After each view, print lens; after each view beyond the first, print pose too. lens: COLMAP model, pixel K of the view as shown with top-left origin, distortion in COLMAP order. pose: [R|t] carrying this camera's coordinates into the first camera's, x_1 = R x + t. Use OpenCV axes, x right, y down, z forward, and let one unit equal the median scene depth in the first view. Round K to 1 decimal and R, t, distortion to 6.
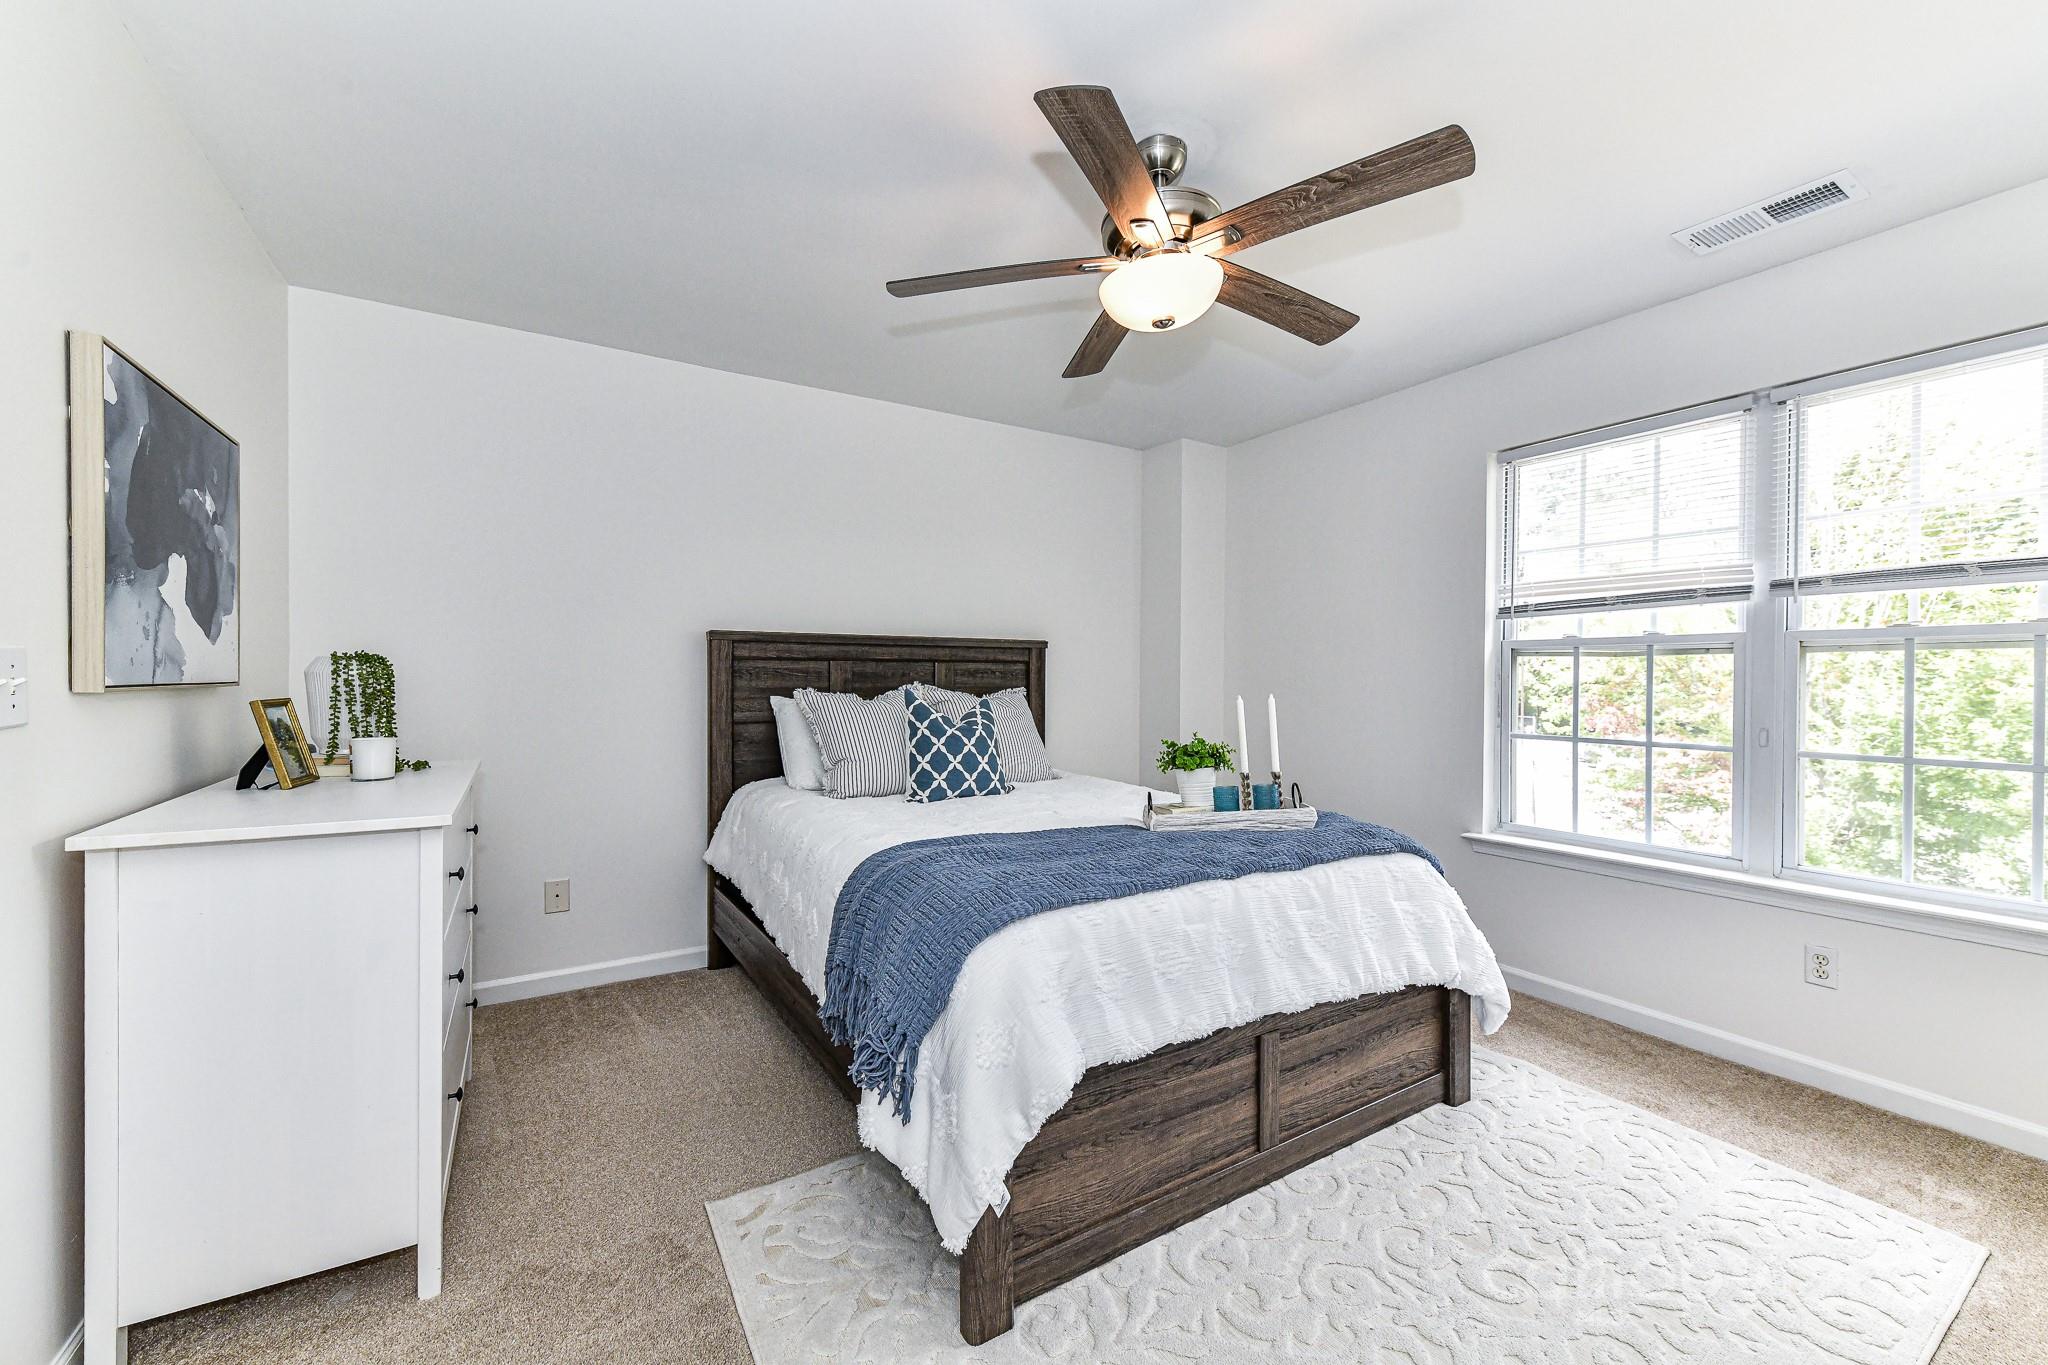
lens RADIAL K [[805.3, 0, 1015.6], [0, 805.3, 678.4], [0, 0, 1]] dist [0.000922, -0.000377]
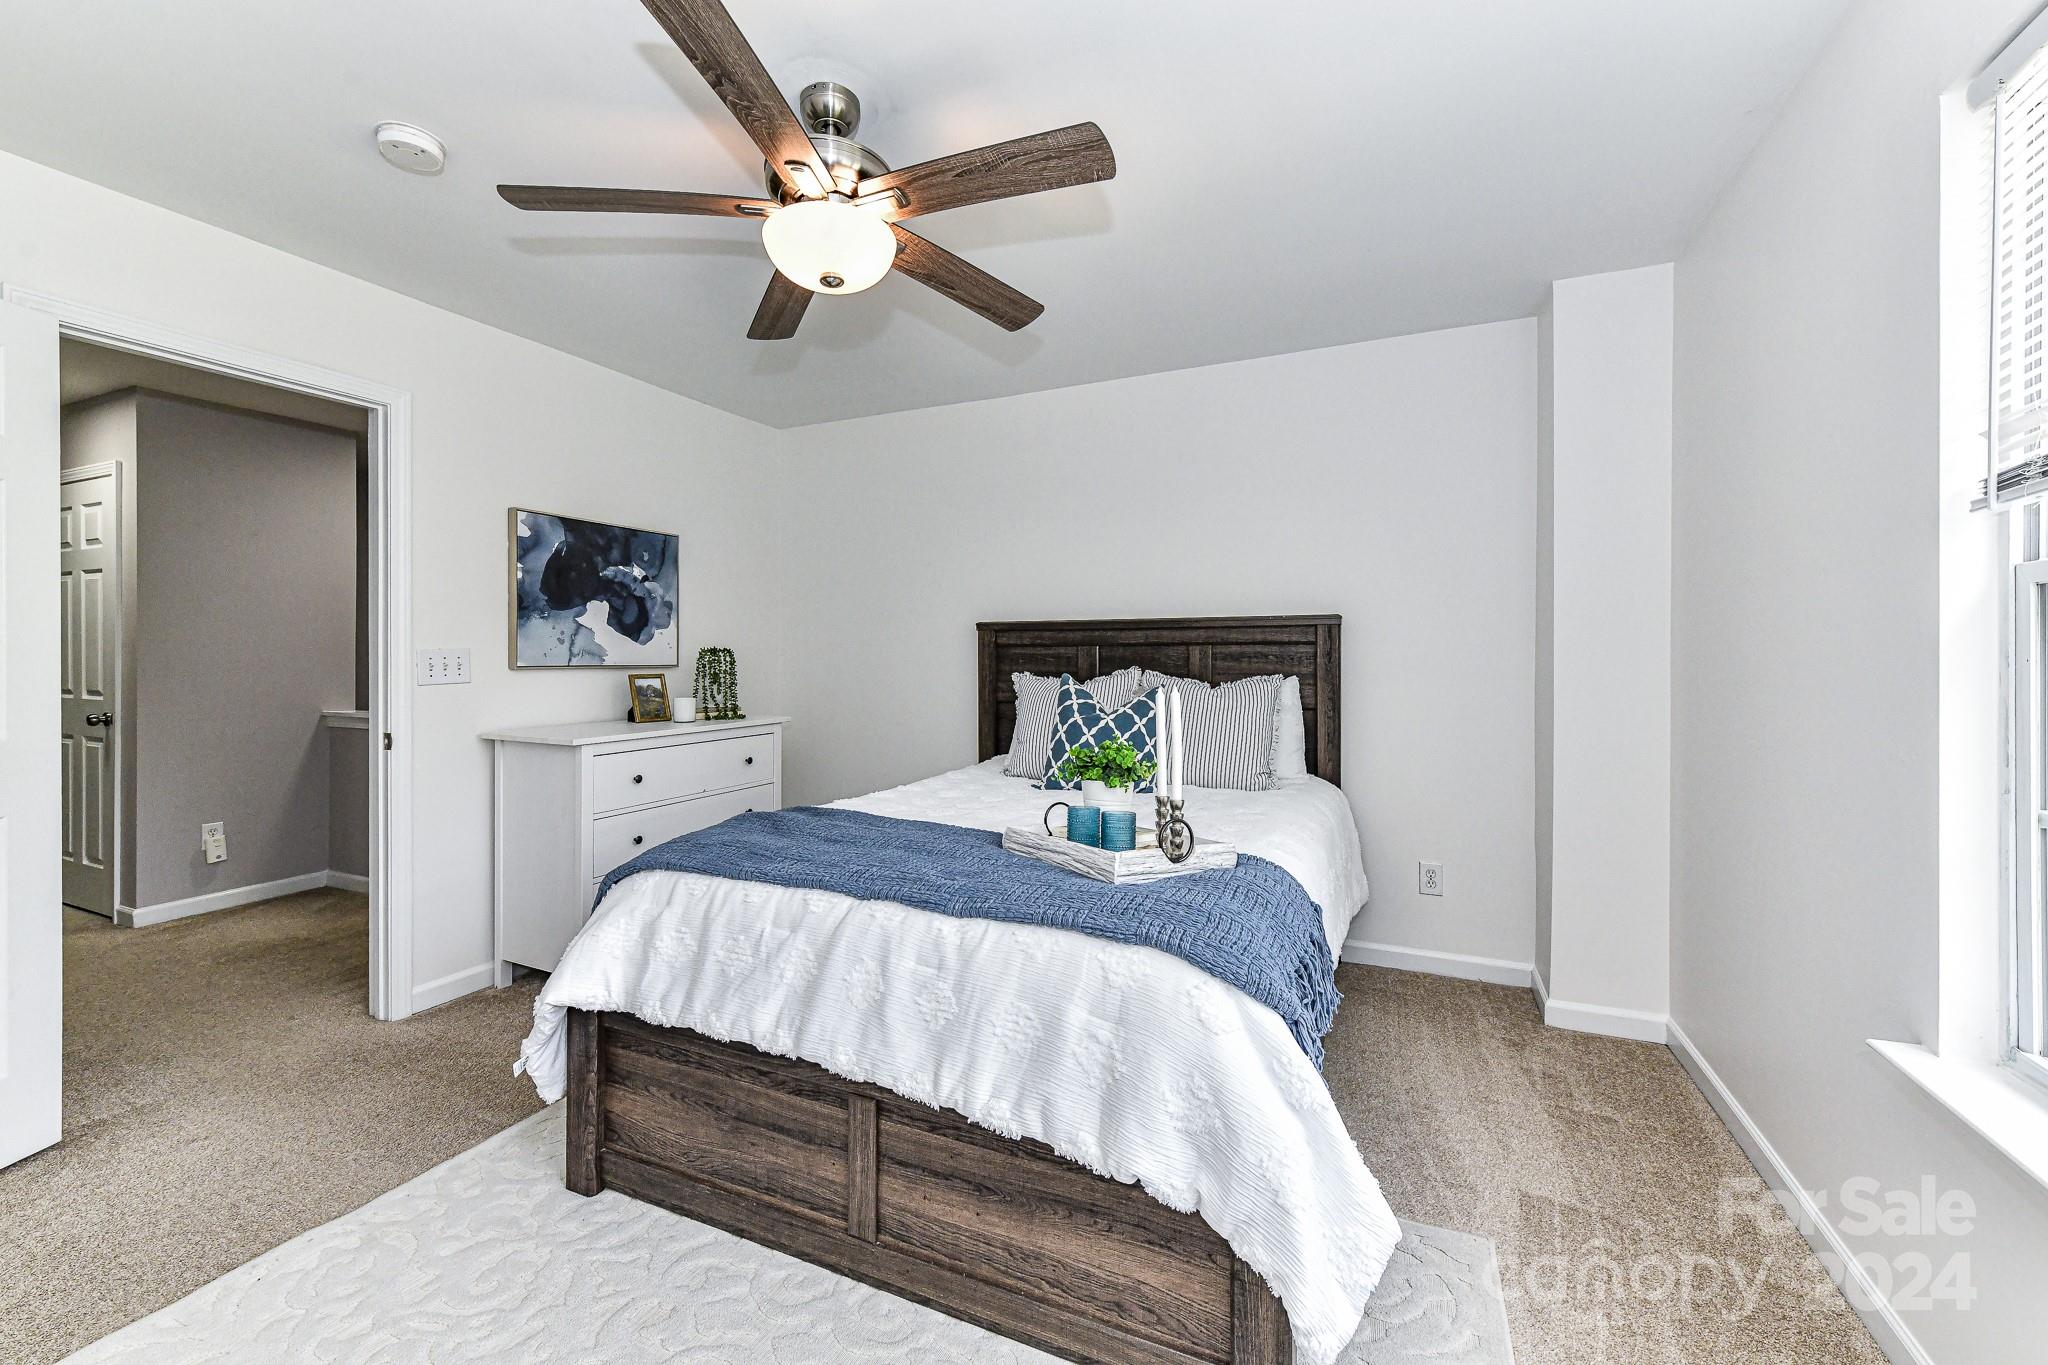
lens RADIAL K [[815.2, 0, 1025.0], [0, 815.2, 657.3], [0, 0, 1]] dist [0.000502, -0.000039]
pose [[0.558270, -0.006887, -0.829631, 1.033215], [-0.000491, 0.999963, -0.008631, 0.002118], [0.829659, 0.005226, 0.558246, 0.635566]]
